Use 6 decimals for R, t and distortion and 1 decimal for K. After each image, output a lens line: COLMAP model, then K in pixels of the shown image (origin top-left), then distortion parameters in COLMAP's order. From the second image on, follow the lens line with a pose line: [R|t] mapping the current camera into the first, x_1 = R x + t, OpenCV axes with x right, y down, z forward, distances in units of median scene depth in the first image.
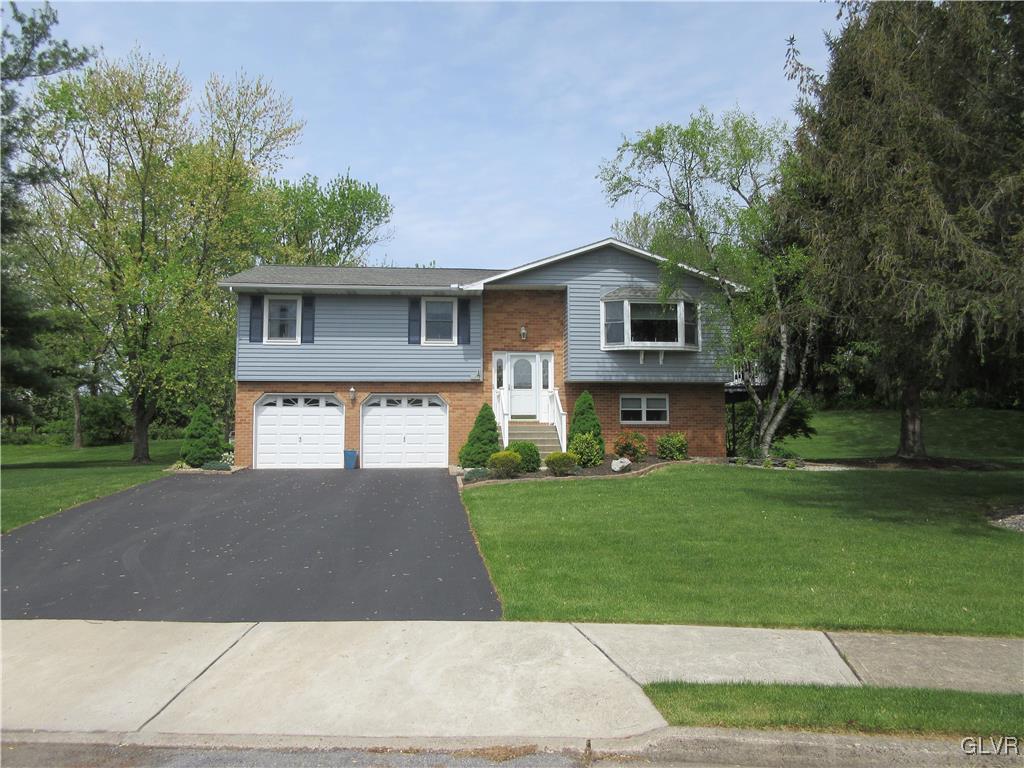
lens RADIAL K [[756.8, 0, 510.8], [0, 756.8, 383.4], [0, 0, 1]] dist [-0.003864, 0.007618]
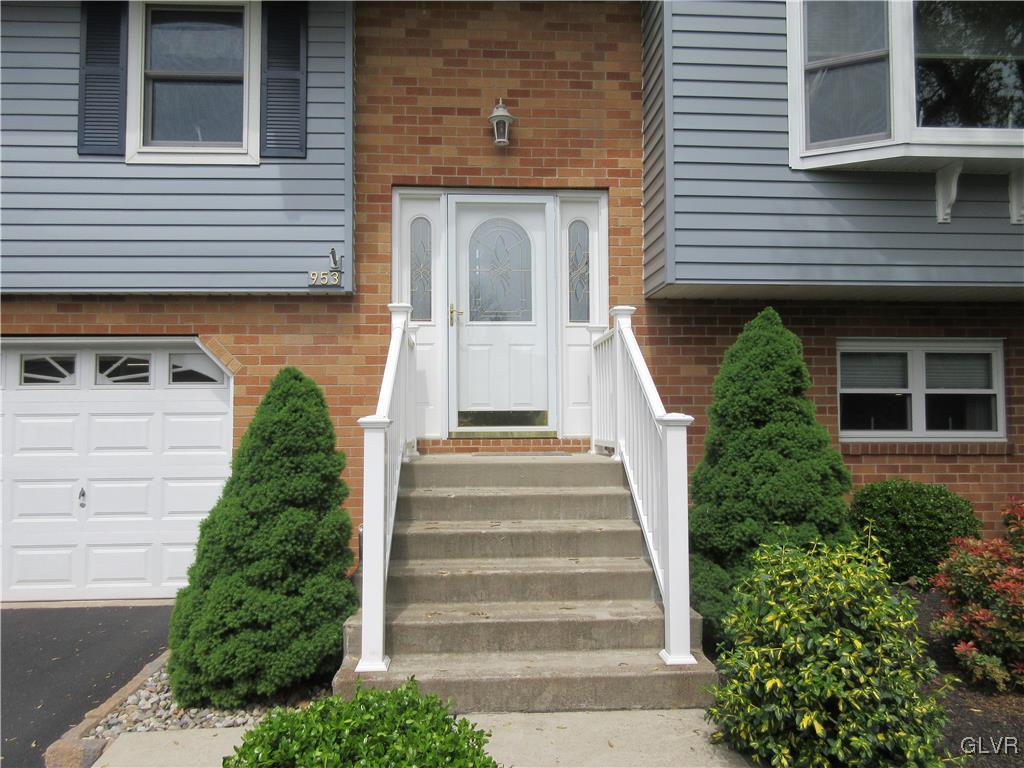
lens RADIAL K [[756.8, 0, 513.9], [0, 756.8, 382.0], [0, 0, 1]] dist [-0.003864, 0.007618]
pose [[0.999200, -0.002327, -0.039912, 0.033039], [0.003726, 0.999380, 0.035019, 0.020556], [0.039806, -0.035139, 0.998589, 0.724408]]
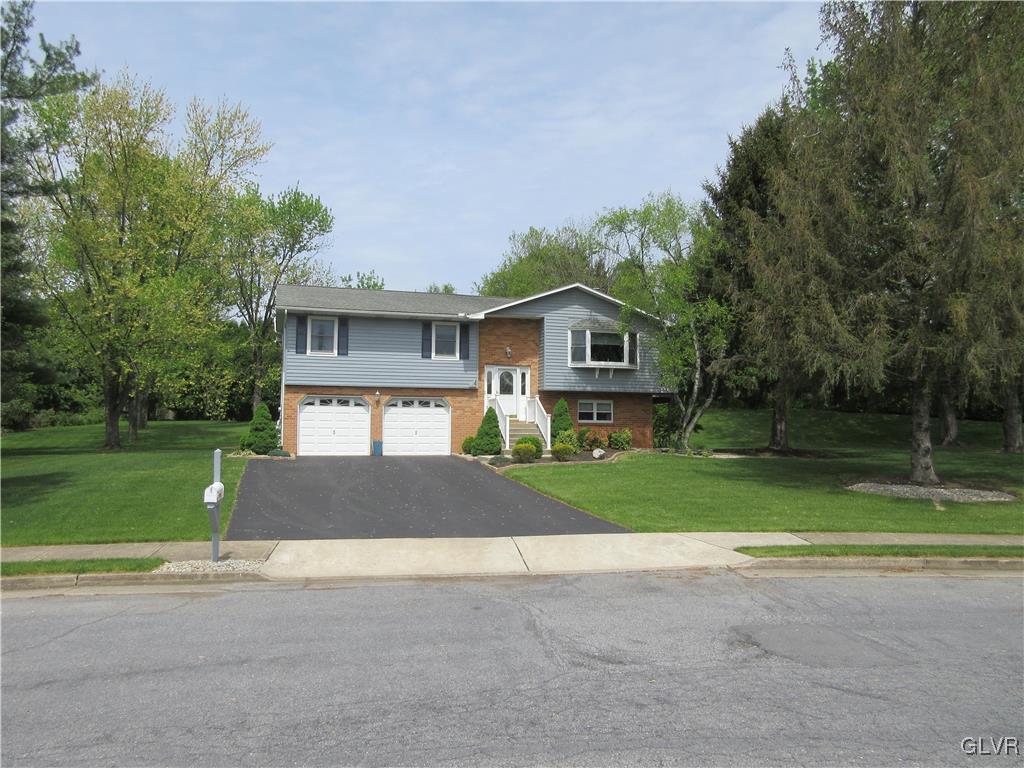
lens RADIAL K [[756.8, 0, 512.4], [0, 756.8, 384.2], [0, 0, 1]] dist [-0.003864, 0.007618]
pose [[0.980561, 0.020826, 0.195106, -0.231897], [-0.024174, 0.999598, 0.014797, -0.030563], [-0.194720, -0.019226, 0.980671, -0.276632]]
